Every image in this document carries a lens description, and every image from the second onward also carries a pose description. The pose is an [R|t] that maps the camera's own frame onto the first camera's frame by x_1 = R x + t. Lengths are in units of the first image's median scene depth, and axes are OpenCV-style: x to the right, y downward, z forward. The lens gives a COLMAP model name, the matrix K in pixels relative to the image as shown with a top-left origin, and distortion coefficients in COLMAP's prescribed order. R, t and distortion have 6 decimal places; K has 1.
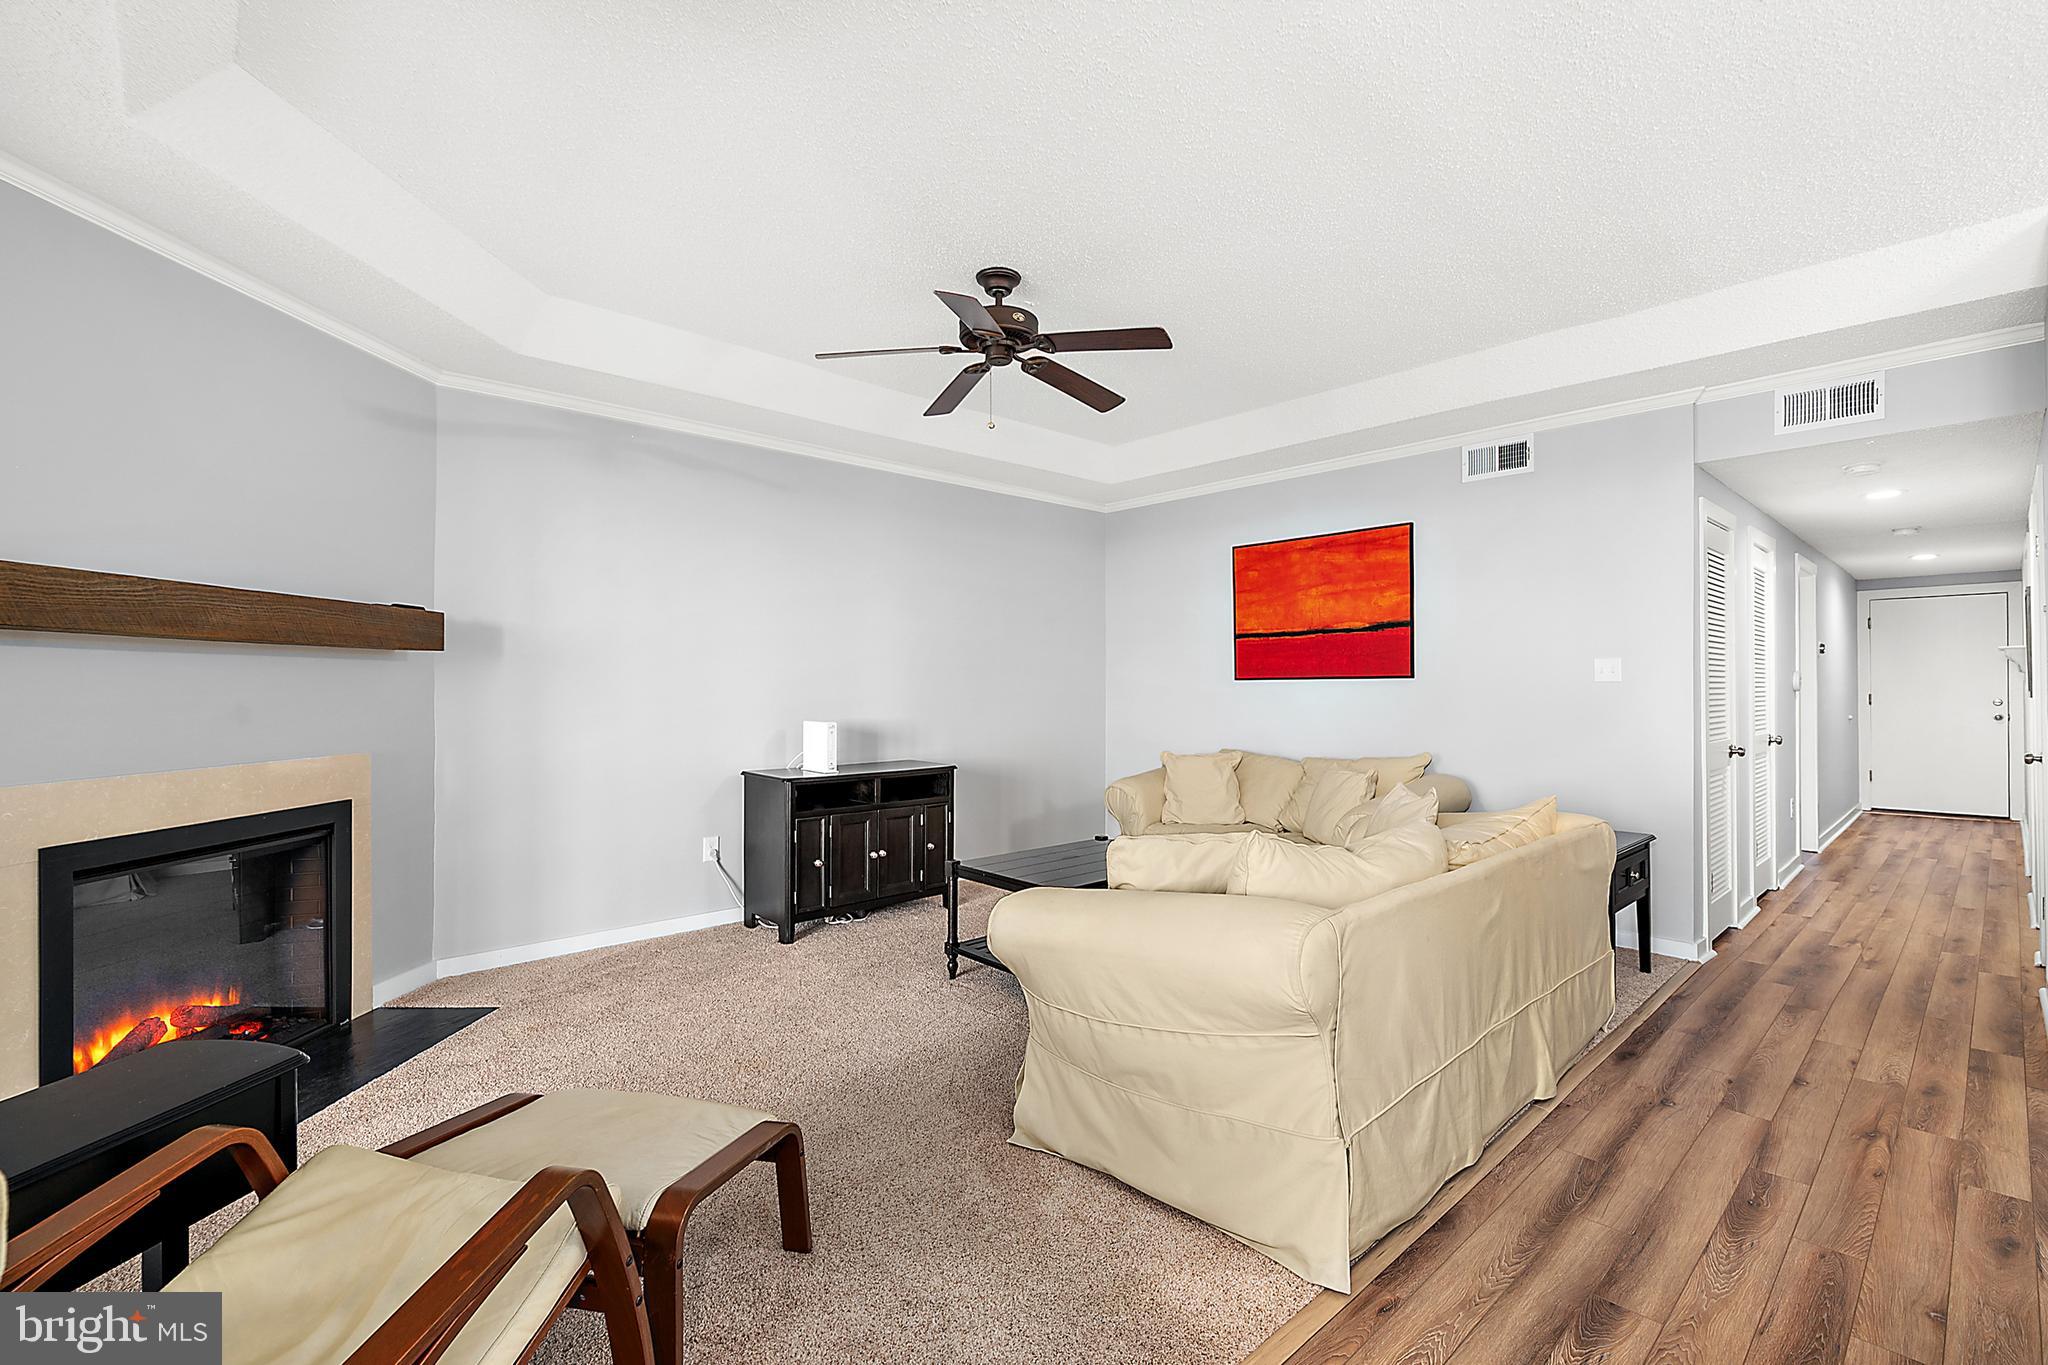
lens RADIAL K [[888.7, 0, 1024.0], [0, 888.7, 682.5], [0, 0, 1]] dist [-0.003387, -0.000351]
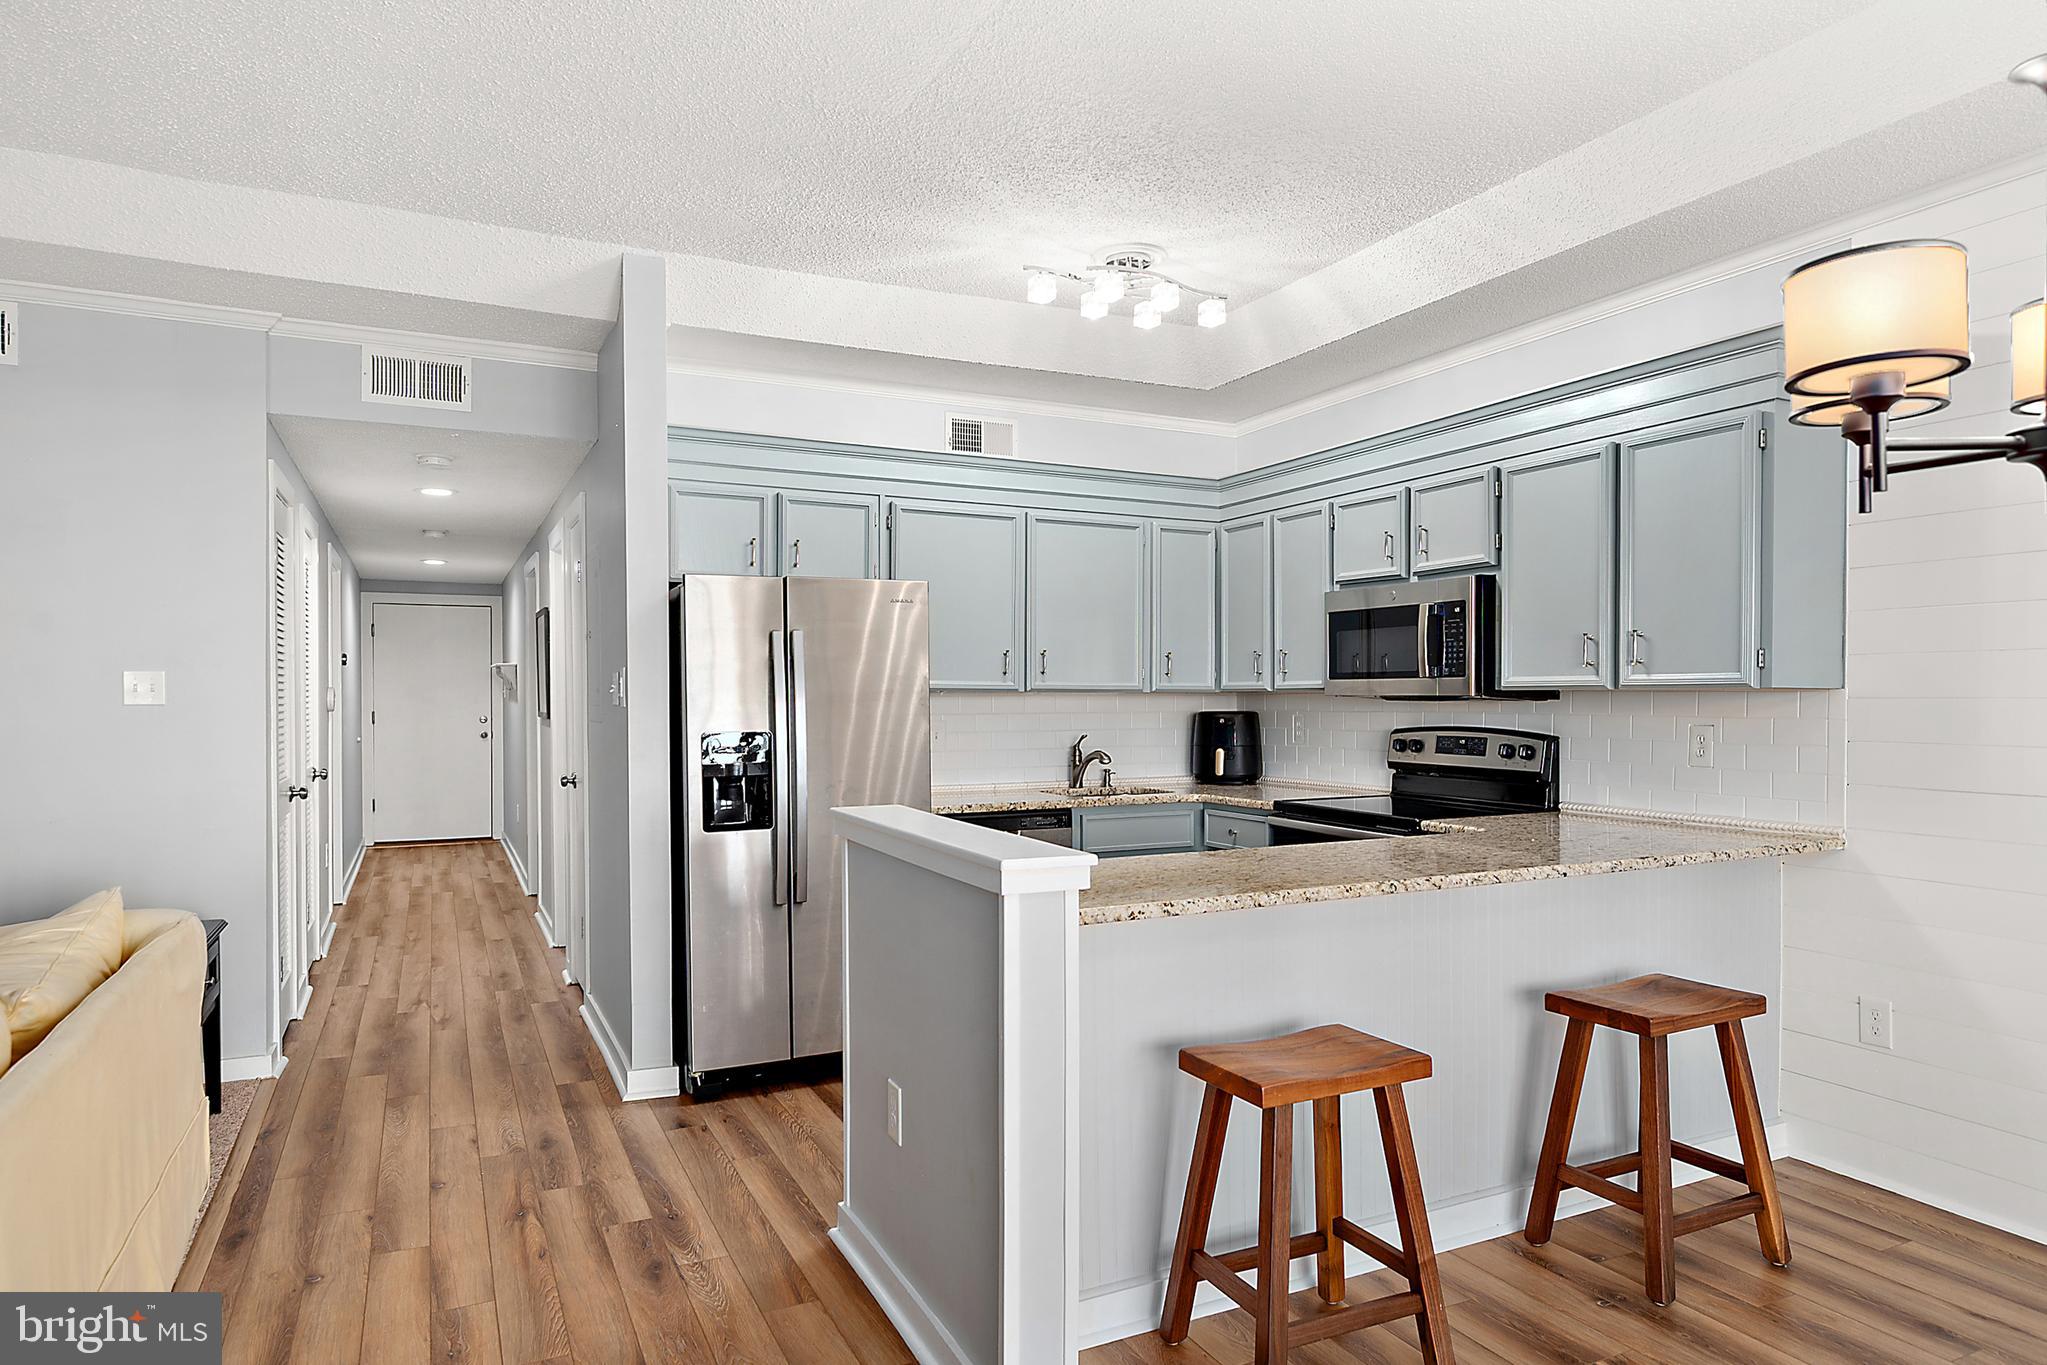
lens RADIAL K [[1246.7, 0, 1013.2], [0, 1246.7, 709.1], [0, 0, 1]] dist [0.001687, -0.000652]
pose [[0.294965, -0.007313, 0.955480, -0.053341], [-0.006618, 0.999931, 0.009696, -0.010109], [-0.955485, -0.009183, 0.294896, 0.073758]]
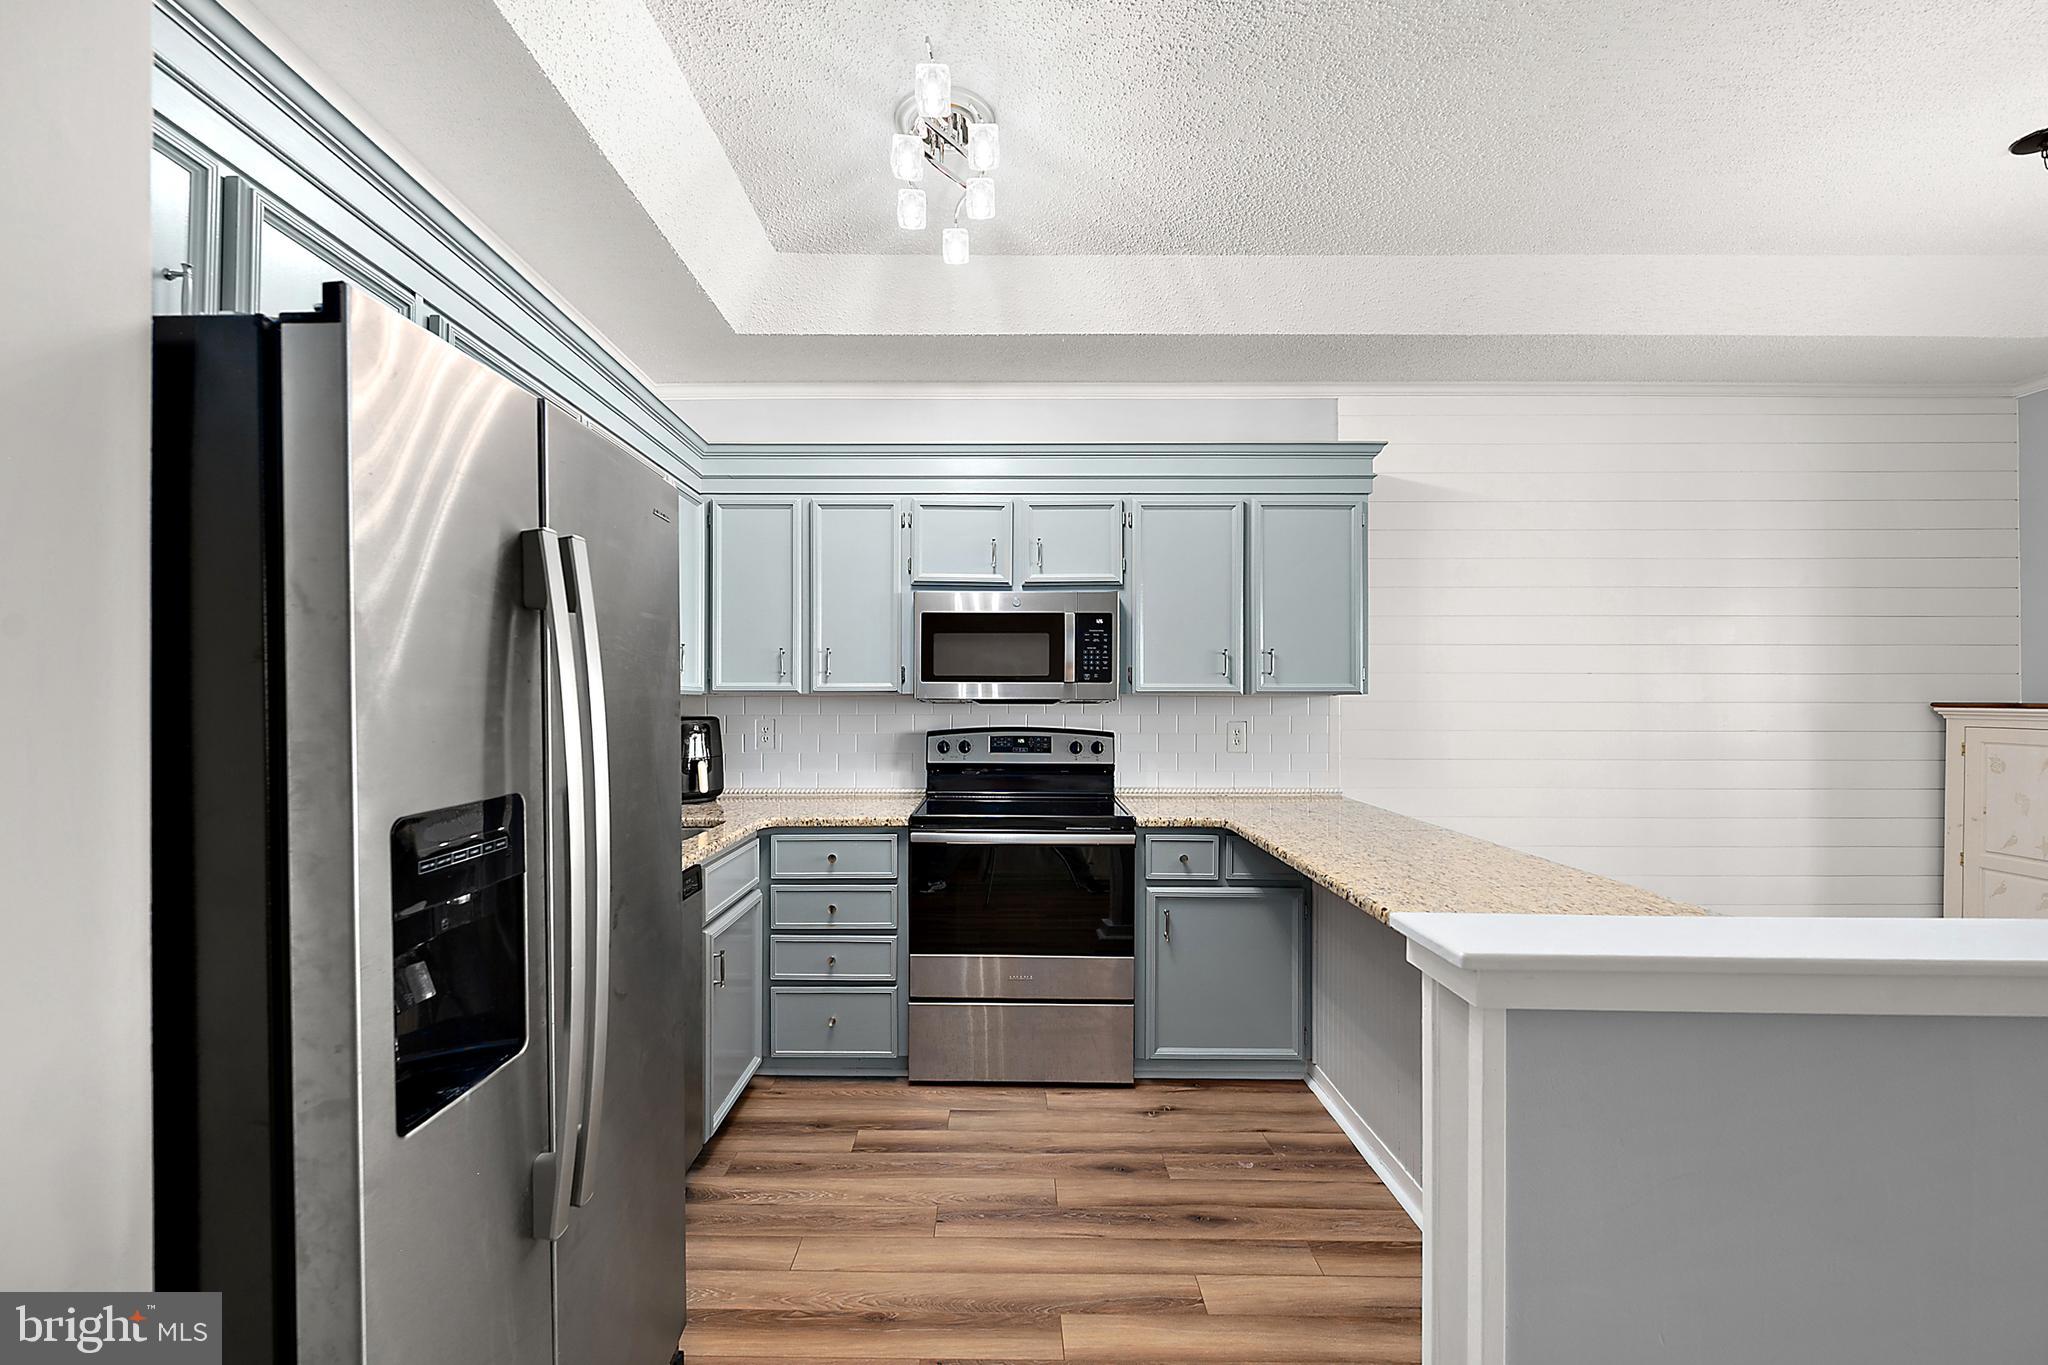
lens RADIAL K [[848.3, 0, 987.3], [0, 848.3, 688.4], [0, 0, 1]] dist [-0.000316, 0.000050]
pose [[-0.735806, 0.008562, 0.677139, 0.457036], [-0.004920, 0.999826, -0.017989, -0.009475], [-0.677175, -0.016568, -0.735635, 0.537044]]
